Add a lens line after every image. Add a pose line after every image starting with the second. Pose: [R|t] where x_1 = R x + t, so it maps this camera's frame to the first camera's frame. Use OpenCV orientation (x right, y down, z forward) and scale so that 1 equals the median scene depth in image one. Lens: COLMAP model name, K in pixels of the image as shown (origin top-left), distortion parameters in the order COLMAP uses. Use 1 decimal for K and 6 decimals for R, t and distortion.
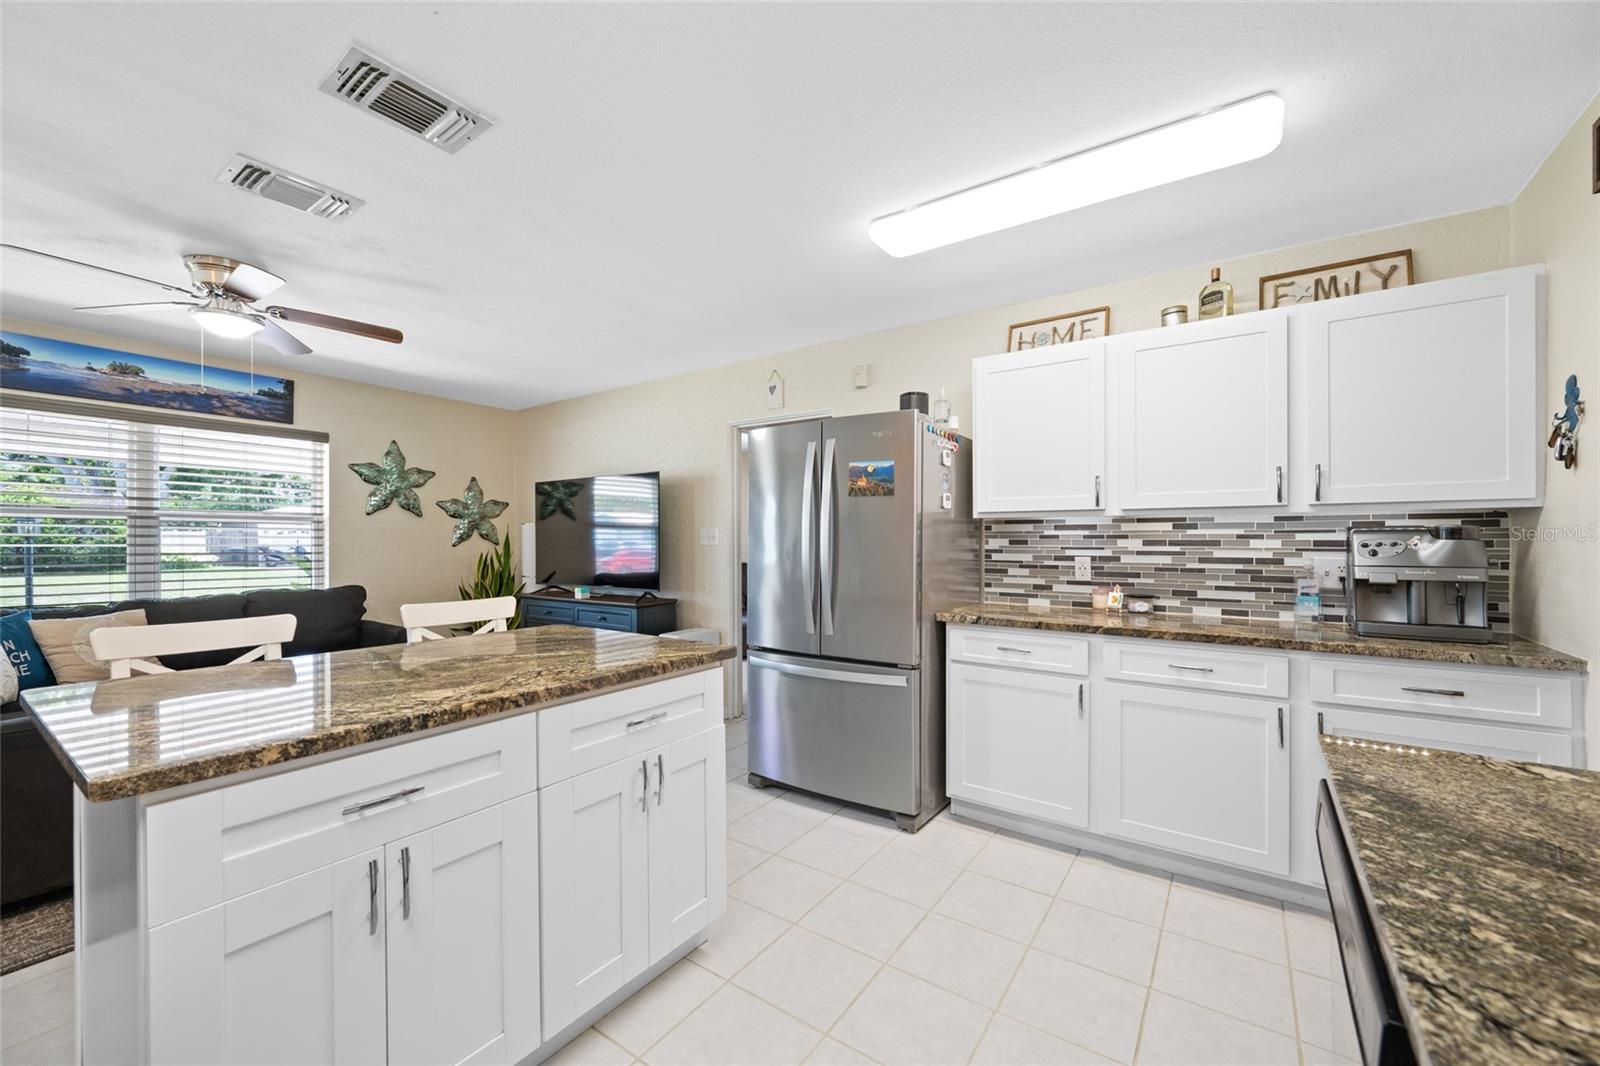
lens RADIAL K [[651.6, 0, 778.6], [0, 651.6, 540.1], [0, 0, 1]] dist [-0.001305, 0.000006]
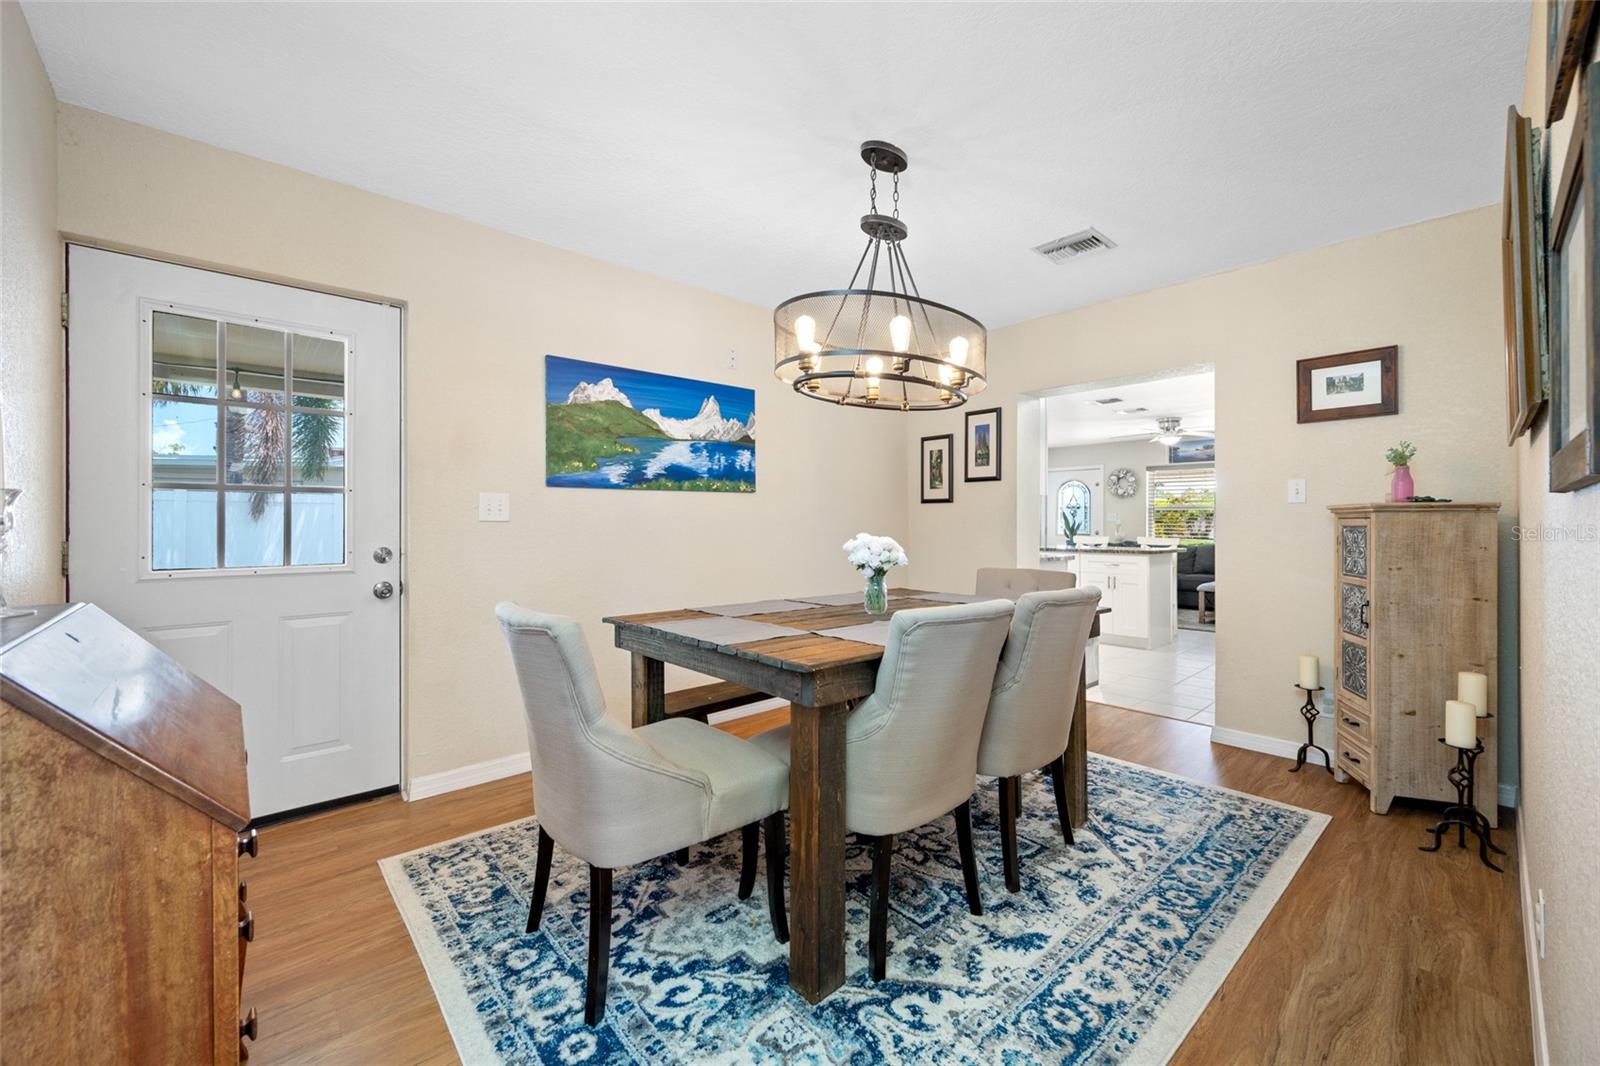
lens RADIAL K [[631.3, 0, 804.5], [0, 631.3, 526.4], [0, 0, 1]] dist [-0.001556, -0.000304]
pose [[-0.194636, 0.001783, -0.980874, 2.165150], [-0.004444, 0.999986, 0.002700, 0.037681], [0.980865, 0.004884, -0.194626, 0.021297]]
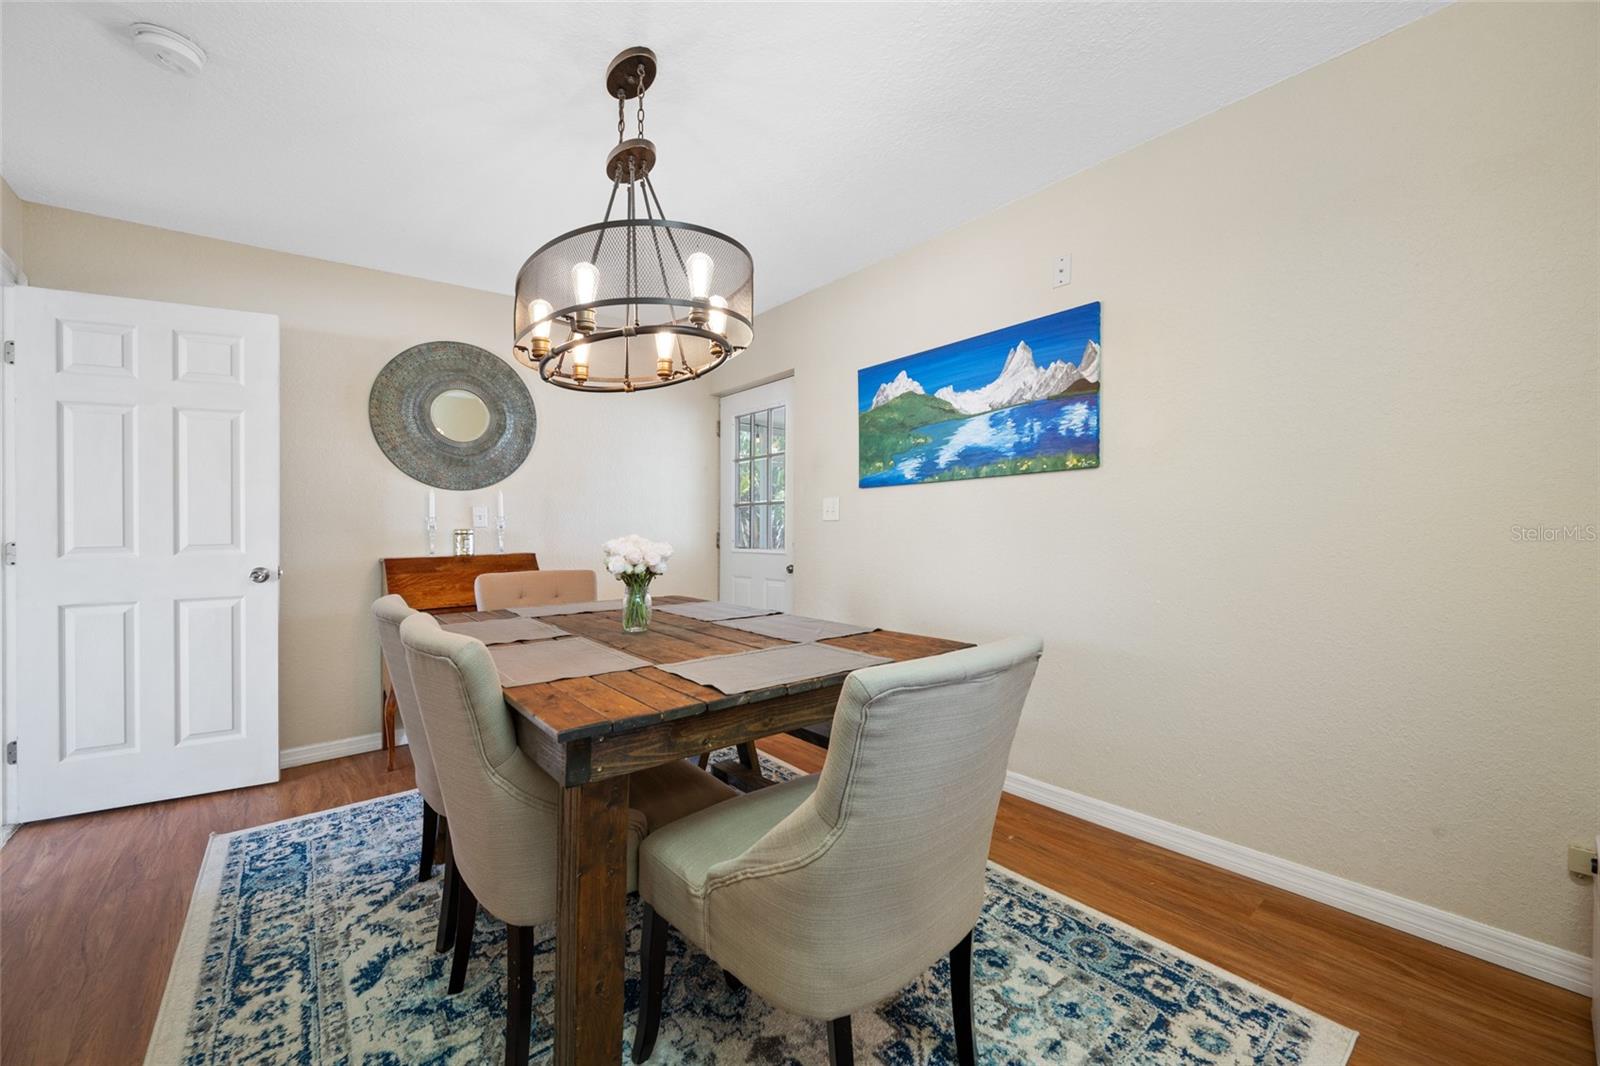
lens RADIAL K [[631.3, 0, 804.5], [0, 631.3, 526.4], [0, 0, 1]] dist [-0.001556, -0.000304]
pose [[-0.972716, 0.009759, 0.231795, 1.026374], [0.010699, 0.999939, 0.002801, 0.041444], [-0.231753, 0.005204, -0.972761, 0.566246]]
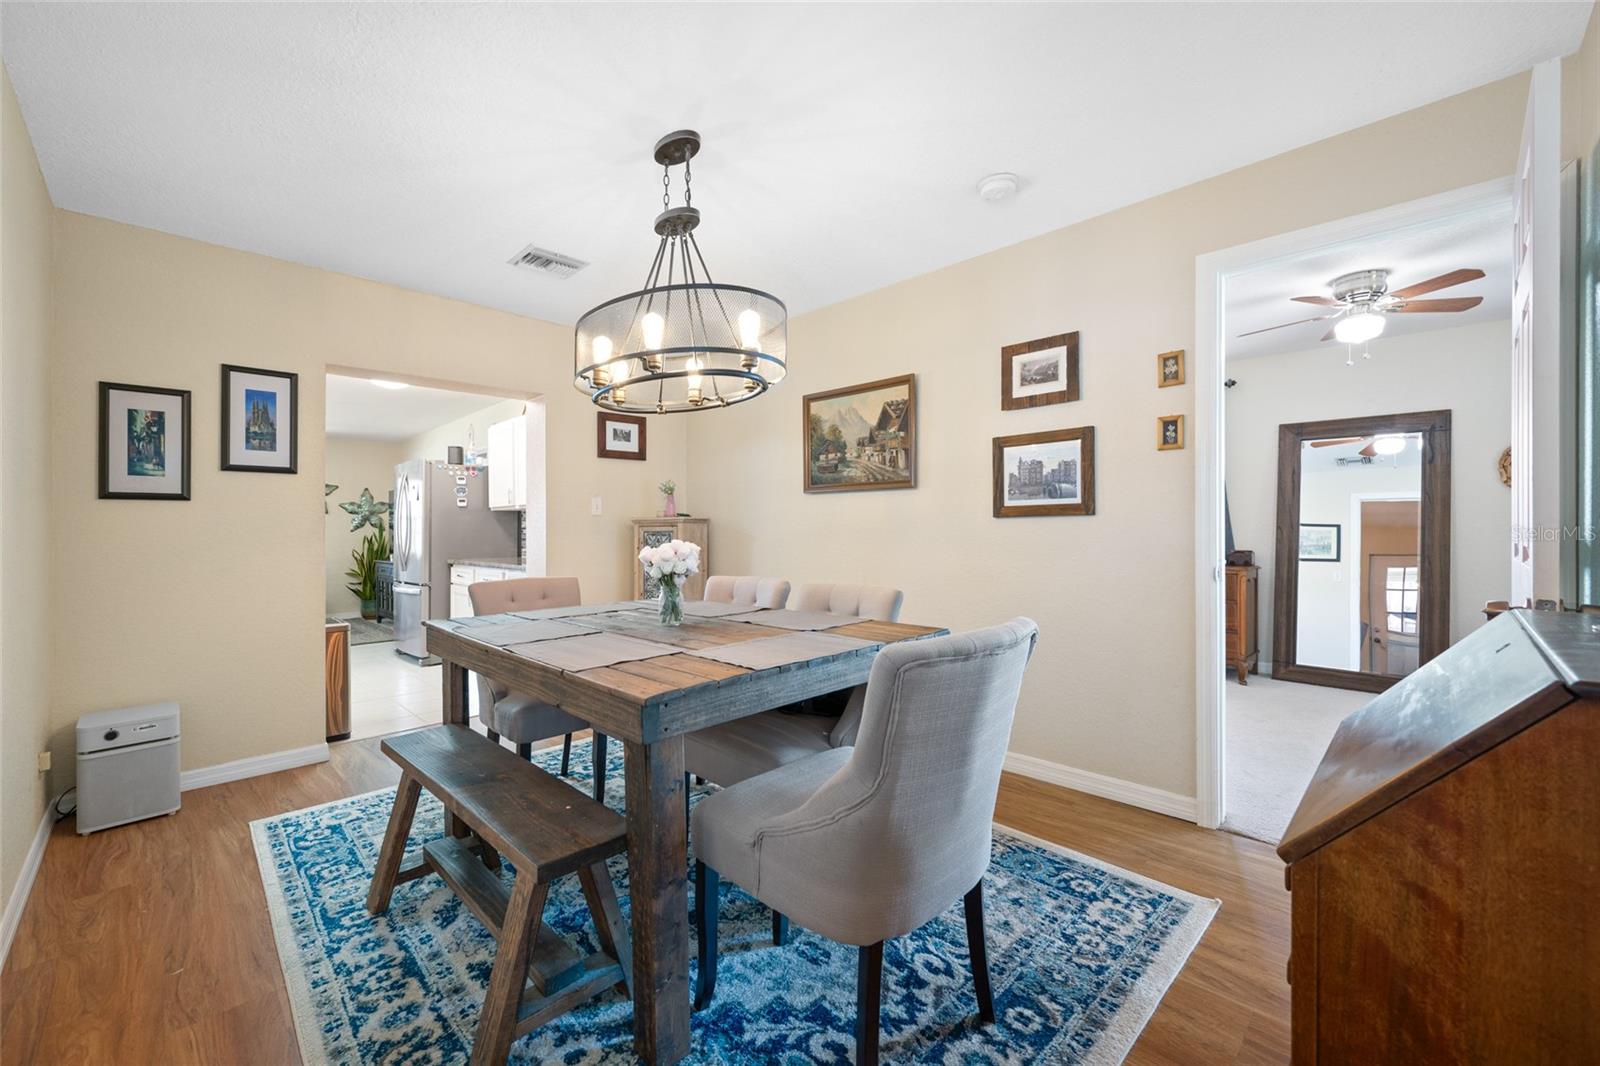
lens RADIAL K [[642.8, 0, 795.9], [0, 642.8, 521.5], [0, 0, 1]] dist [0.011090, -0.000236]
pose [[0.987169, -0.013057, -0.159141, 1.636117], [0.010990, 0.999844, -0.013862, 0.038351], [0.159297, 0.011935, 0.987159, -0.790200]]
